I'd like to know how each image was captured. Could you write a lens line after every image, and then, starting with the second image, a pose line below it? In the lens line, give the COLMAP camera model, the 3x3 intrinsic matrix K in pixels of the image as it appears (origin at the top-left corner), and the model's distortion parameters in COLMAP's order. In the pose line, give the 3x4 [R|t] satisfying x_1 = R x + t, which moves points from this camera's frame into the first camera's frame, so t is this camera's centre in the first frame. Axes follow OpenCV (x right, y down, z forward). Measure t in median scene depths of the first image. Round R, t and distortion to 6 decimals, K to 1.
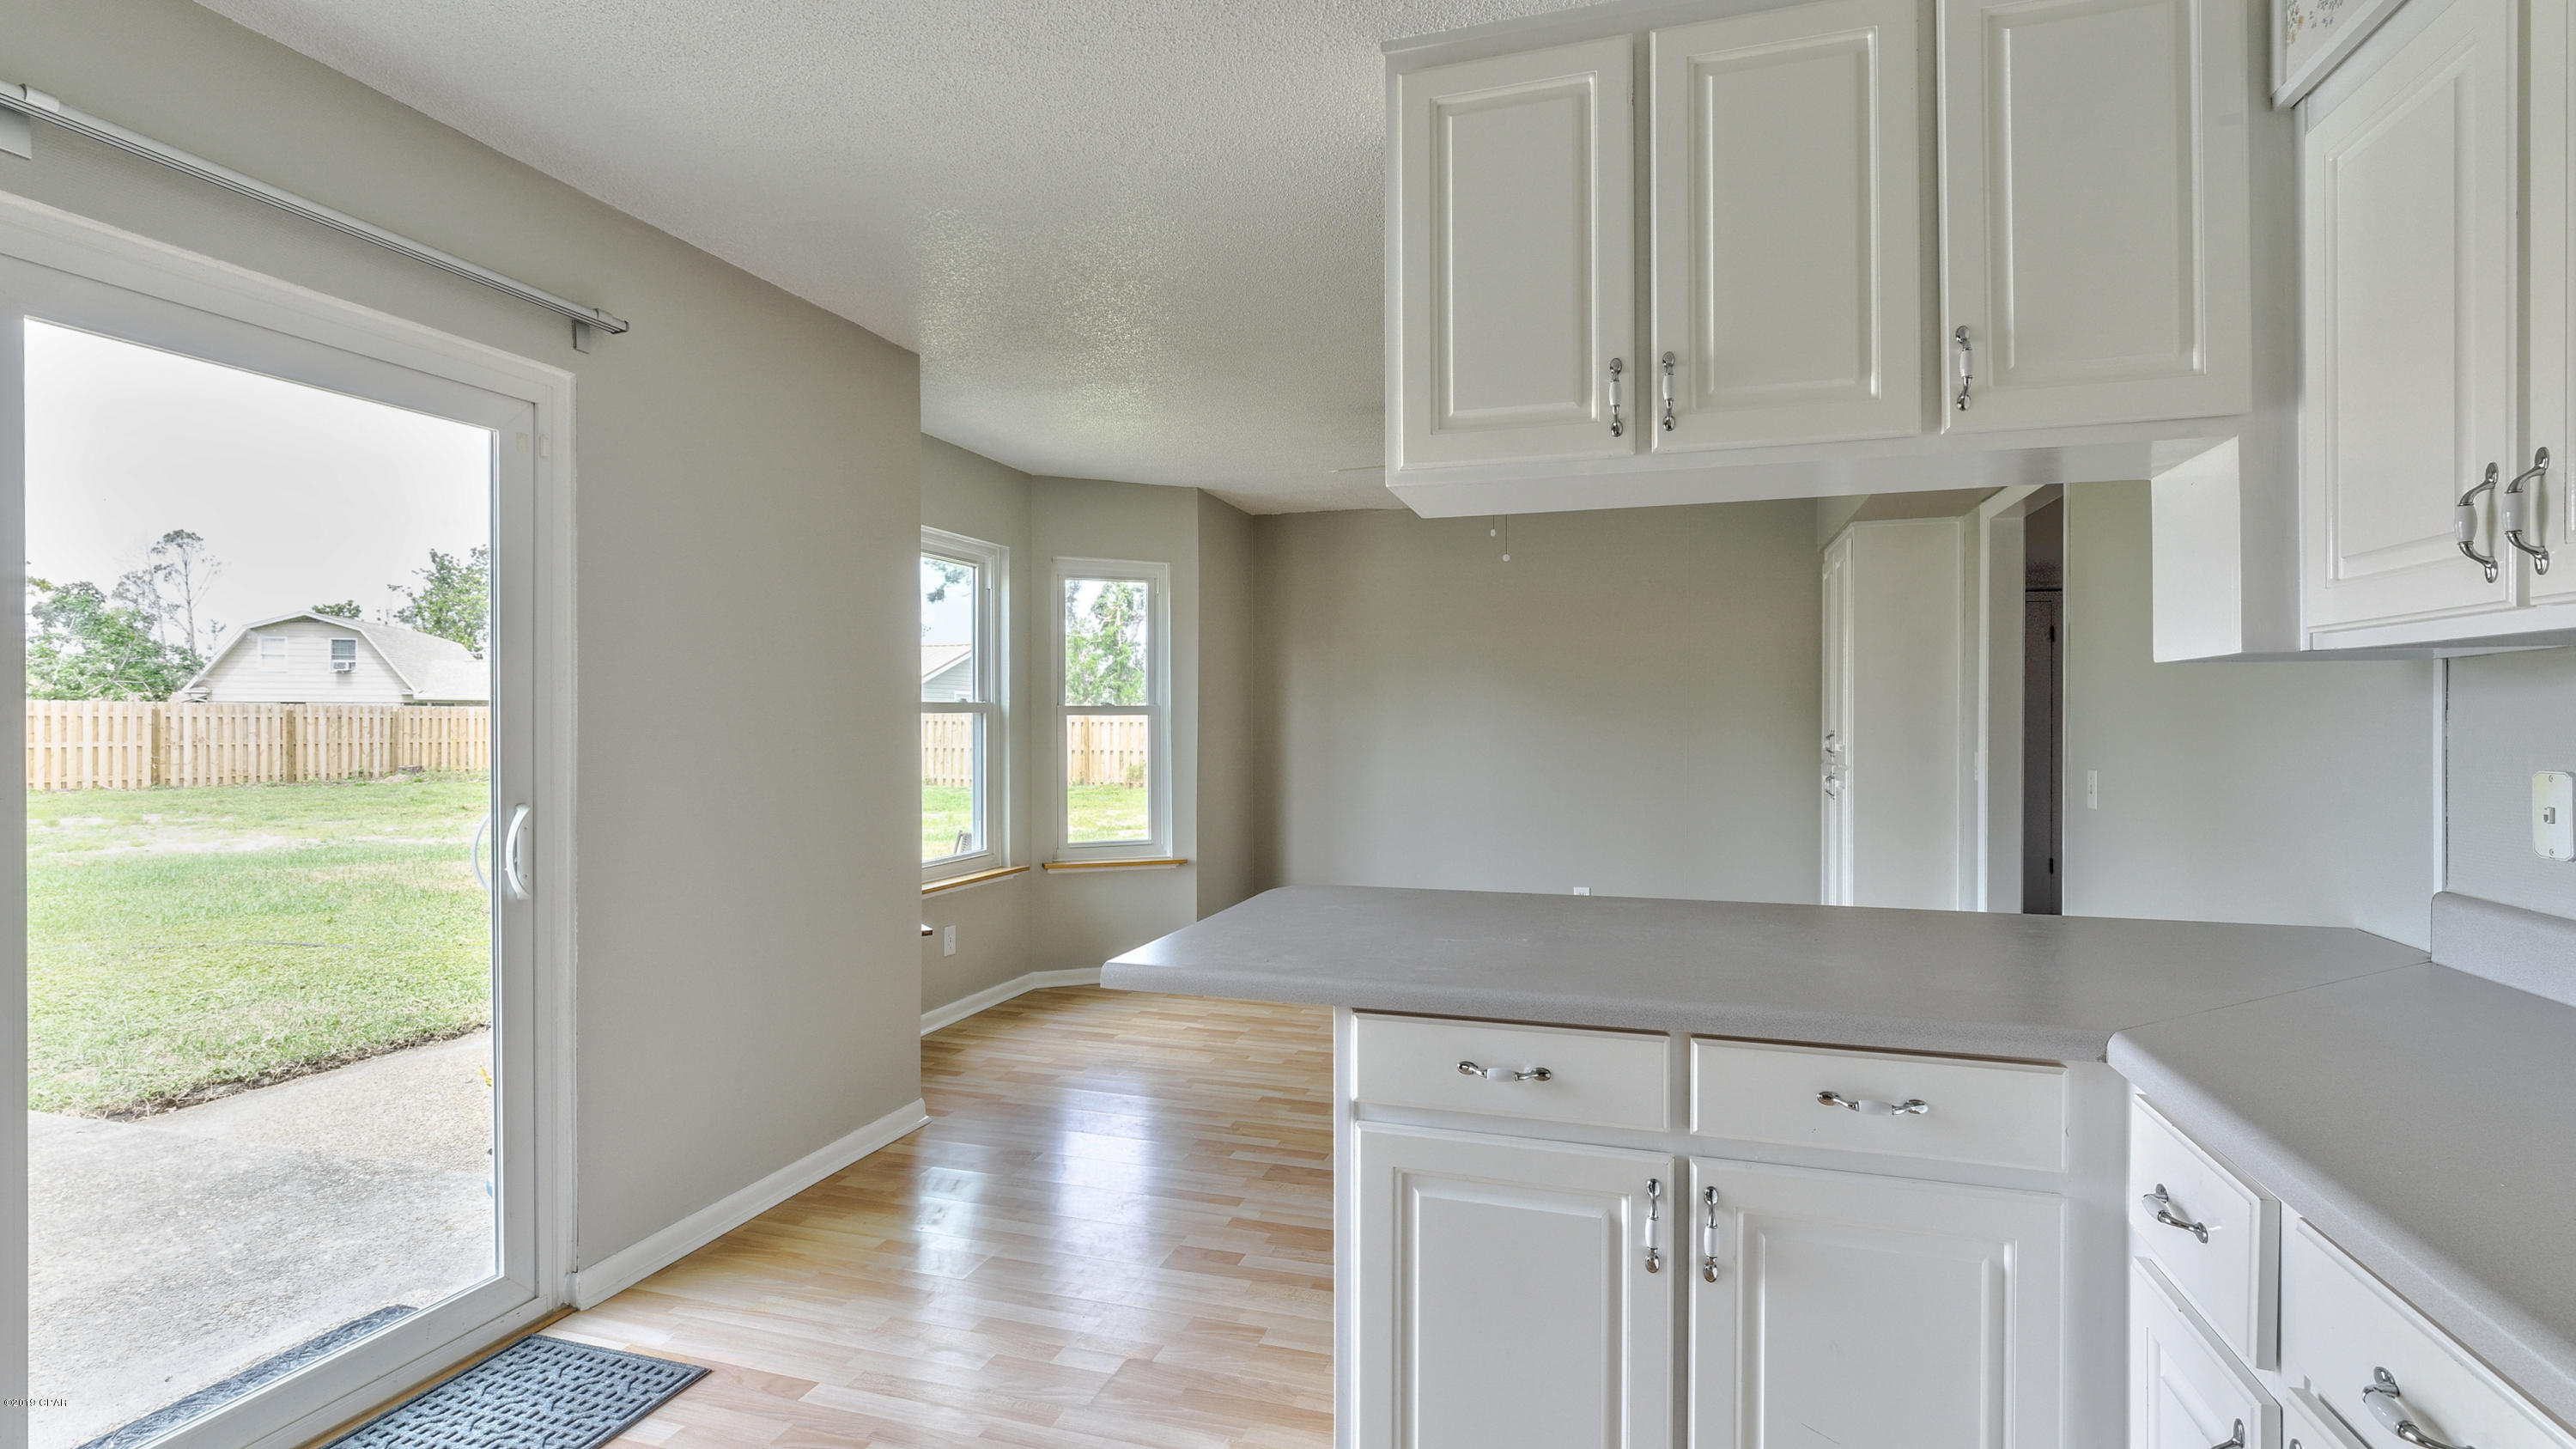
lens RADIAL K [[1197.9, 0, 1361.2], [0, 1197.9, 715.6], [0, 0, 1]] dist [0.001917, -0.000095]
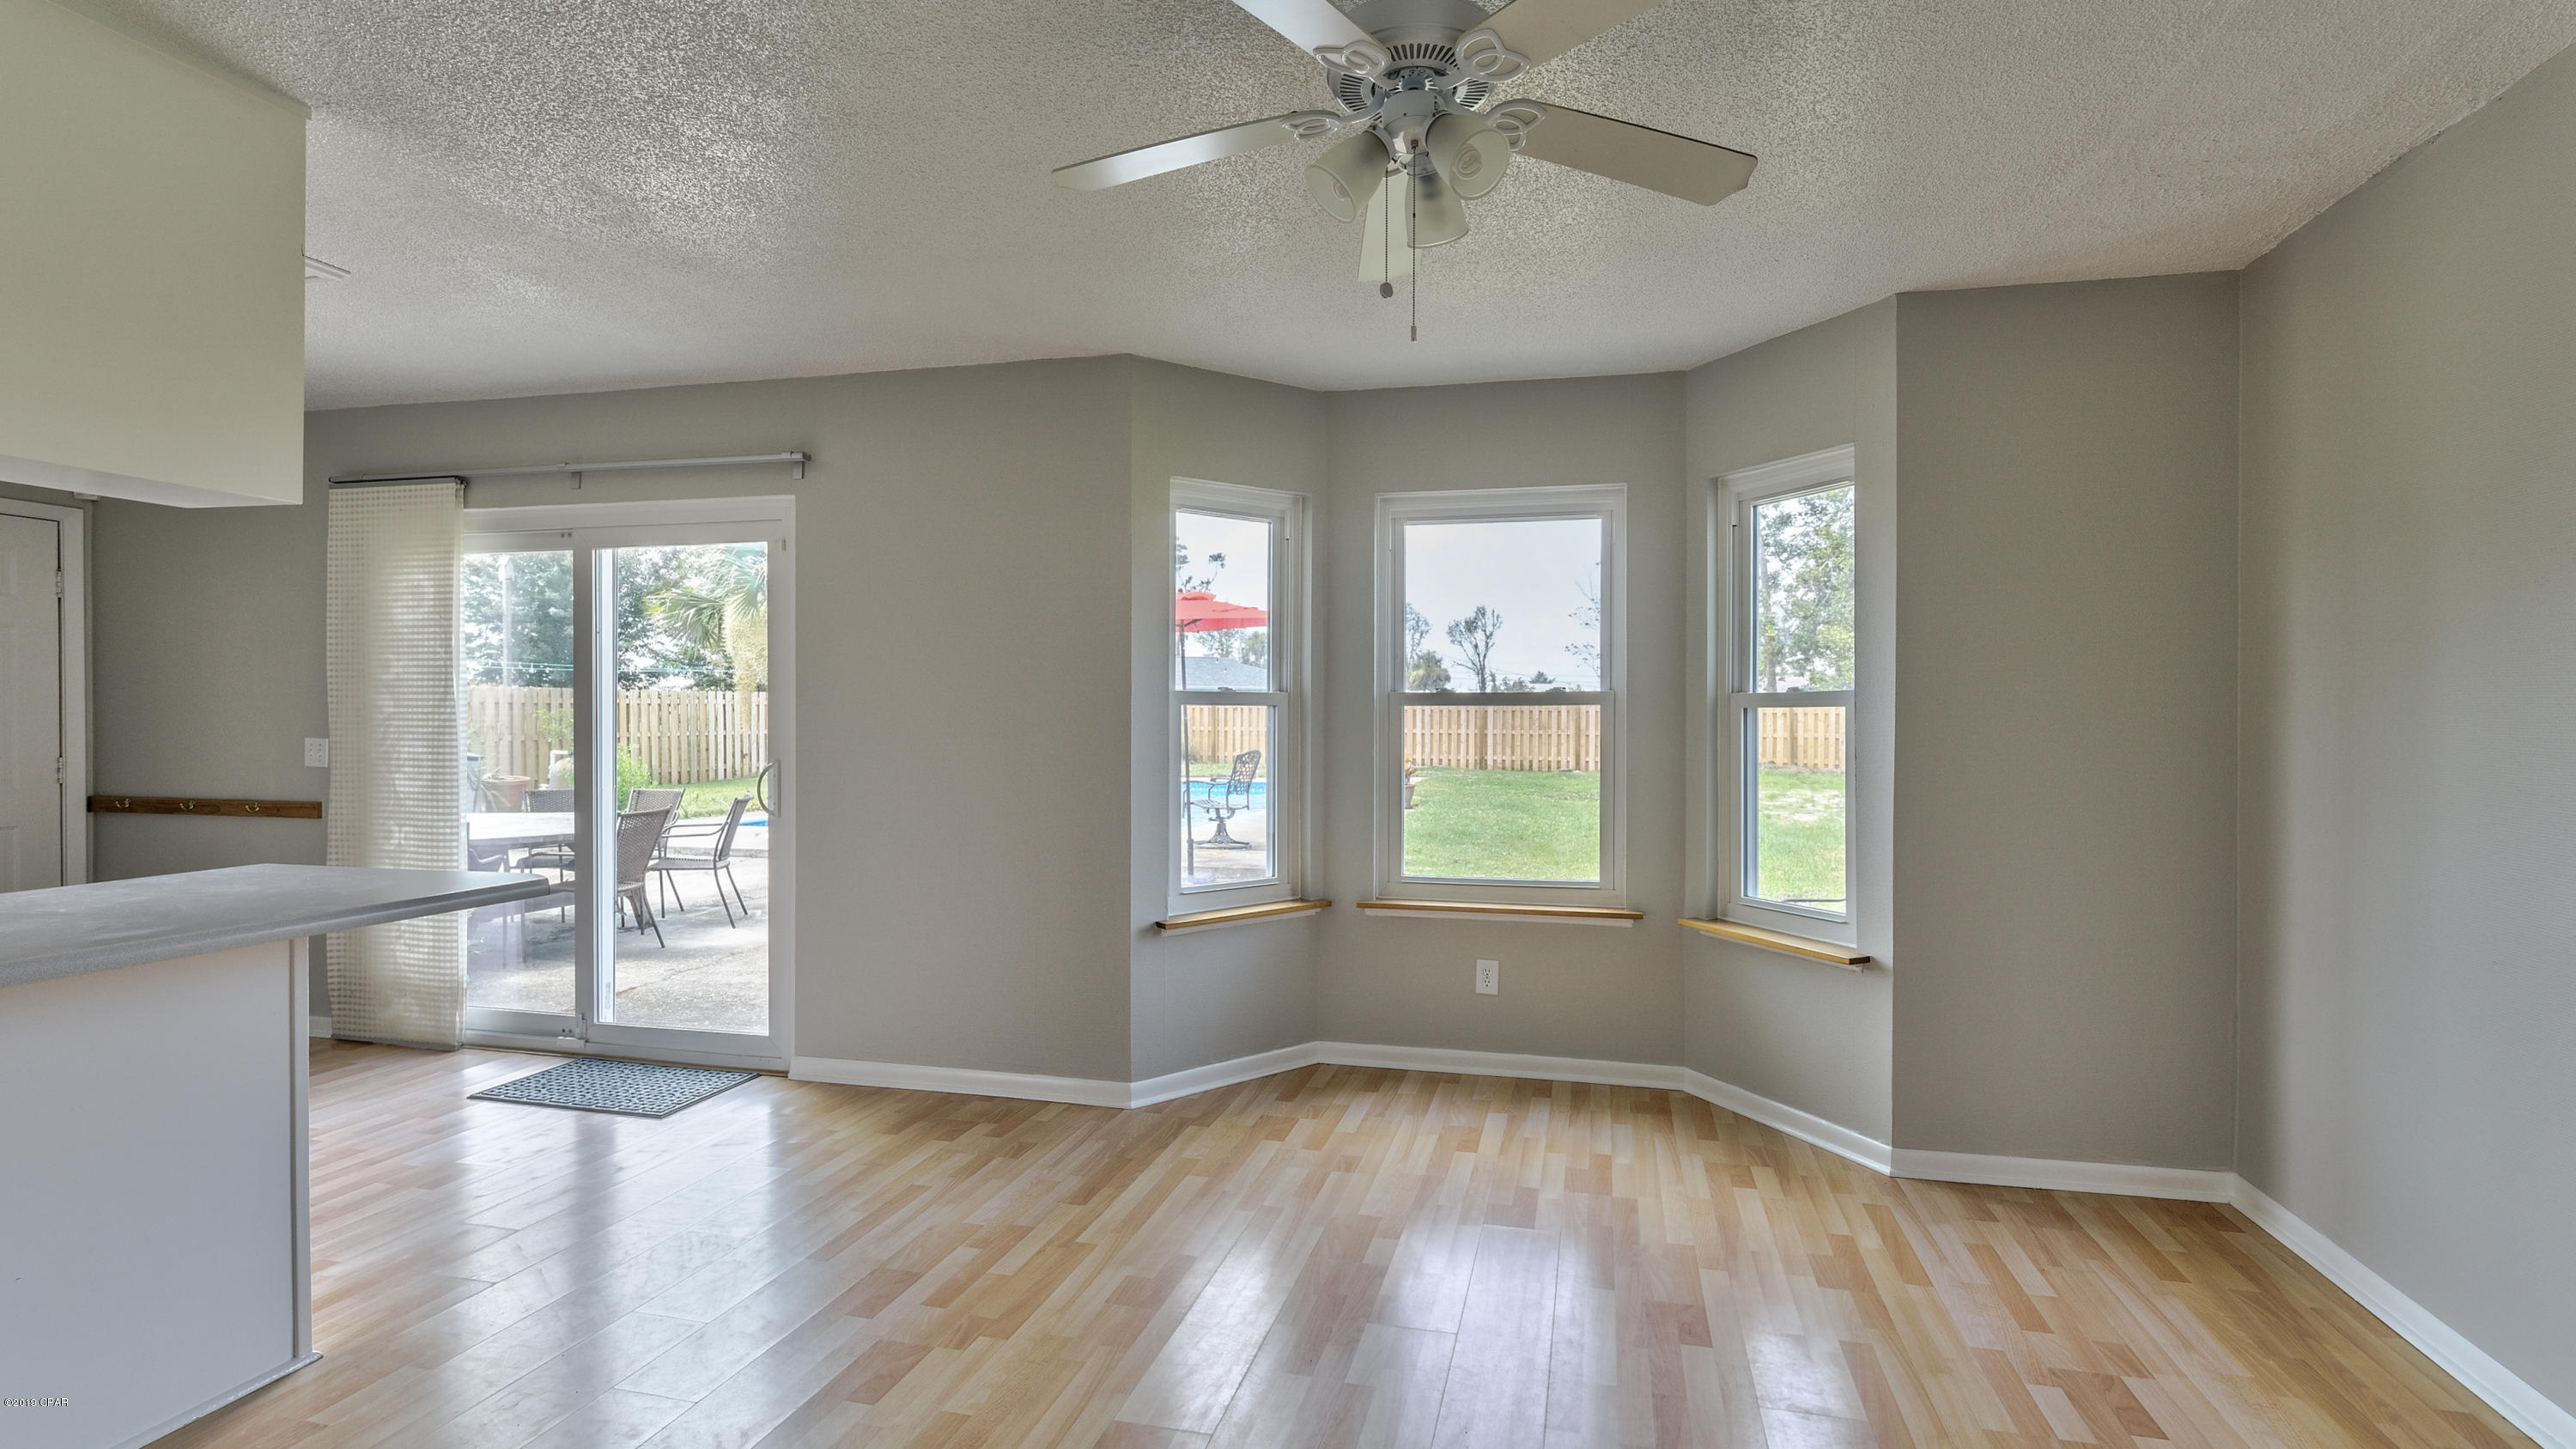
lens RADIAL K [[1232.1, 0, 1329.7], [0, 1232.1, 728.0], [0, 0, 1]] dist [-0.000091, 0.000103]
pose [[0.004426, 0.009840, -0.999942, 1.016317], [-0.000169, 0.999952, 0.009840, 0.010196], [0.999990, 0.000126, 0.004428, 1.744753]]
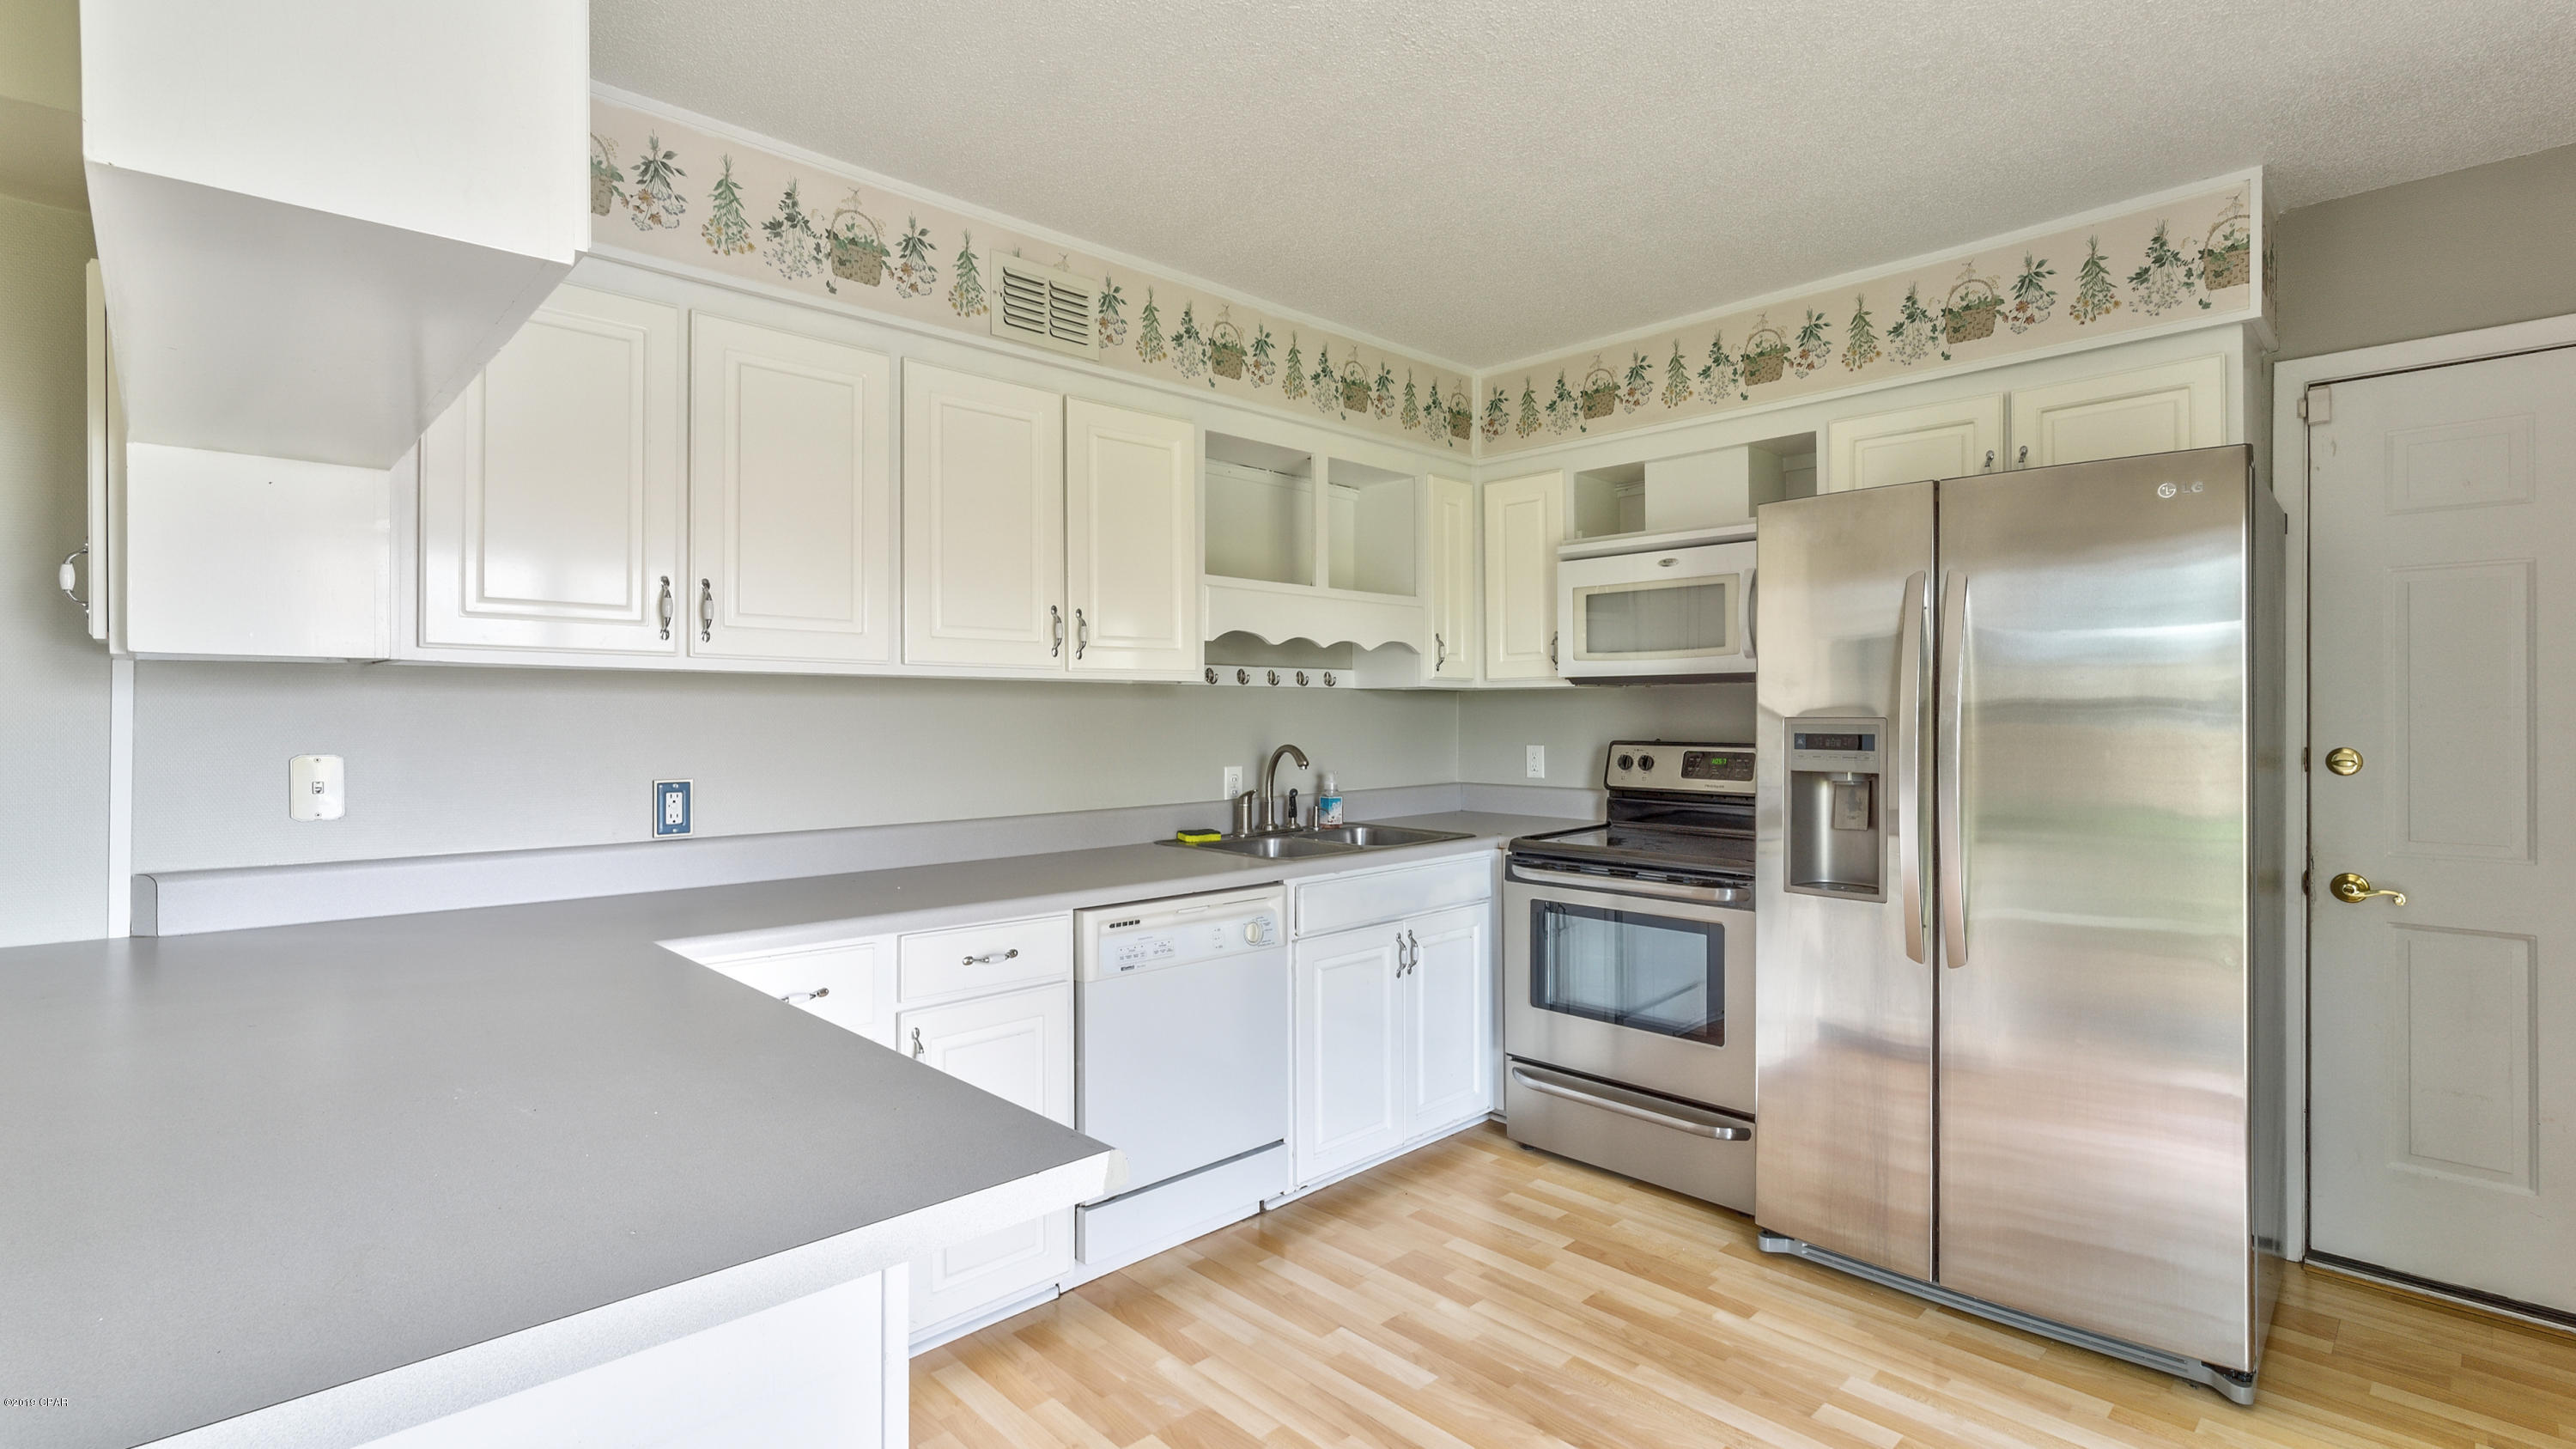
lens RADIAL K [[1166.9, 0, 1328.2], [0, 1166.9, 714.4], [0, 0, 1]] dist [-0.001087, 0.000116]
pose [[-0.851613, 0.003005, 0.524162, -0.437268], [0.000563, 0.999988, -0.004819, 0.005719], [-0.524171, -0.003809, -0.851605, 1.021108]]
